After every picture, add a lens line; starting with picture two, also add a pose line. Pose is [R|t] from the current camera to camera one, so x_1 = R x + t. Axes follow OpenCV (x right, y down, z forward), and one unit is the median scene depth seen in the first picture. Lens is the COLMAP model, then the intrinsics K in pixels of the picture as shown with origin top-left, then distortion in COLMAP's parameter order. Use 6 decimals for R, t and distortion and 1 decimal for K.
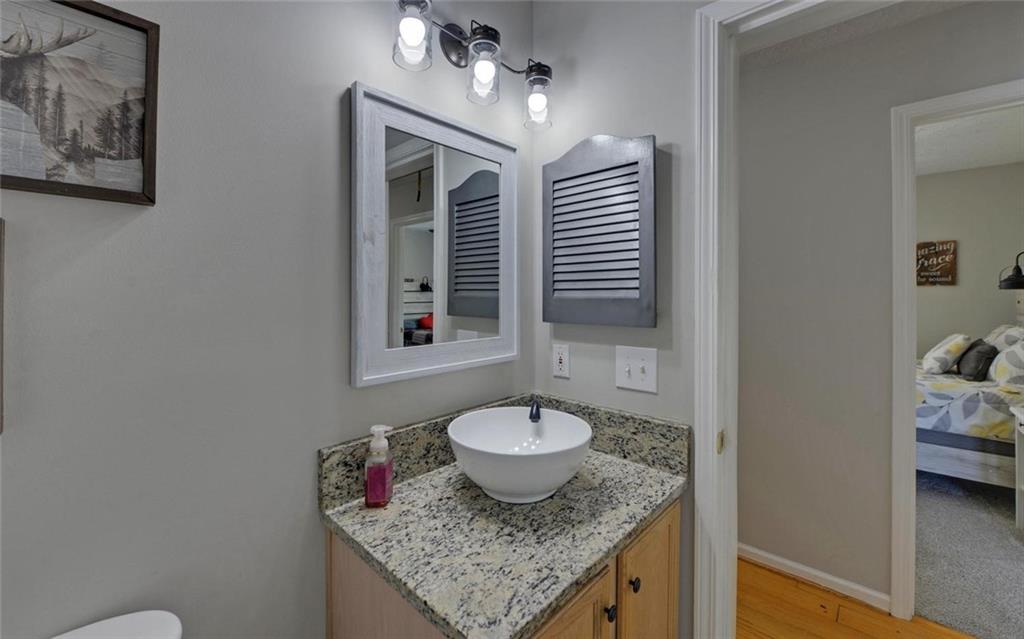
lens RADIAL K [[419.7, 0, 504.4], [0, 419.7, 297.3], [0, 0, 1]] dist [-0.018782, -0.000093]
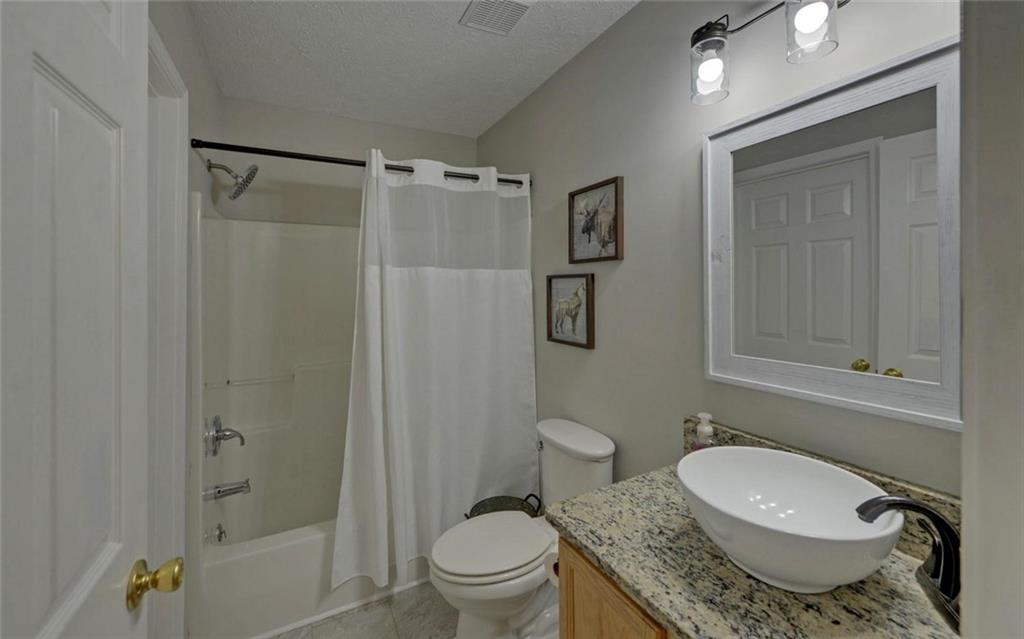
lens RADIAL K [[419.7, 0, 504.4], [0, 419.7, 297.3], [0, 0, 1]] dist [-0.018782, -0.000093]
pose [[-0.356330, 0.022824, -0.934081, 1.207781], [0.006963, 0.999739, 0.021772, -0.070607], [0.934334, 0.001254, -0.356396, 1.051587]]
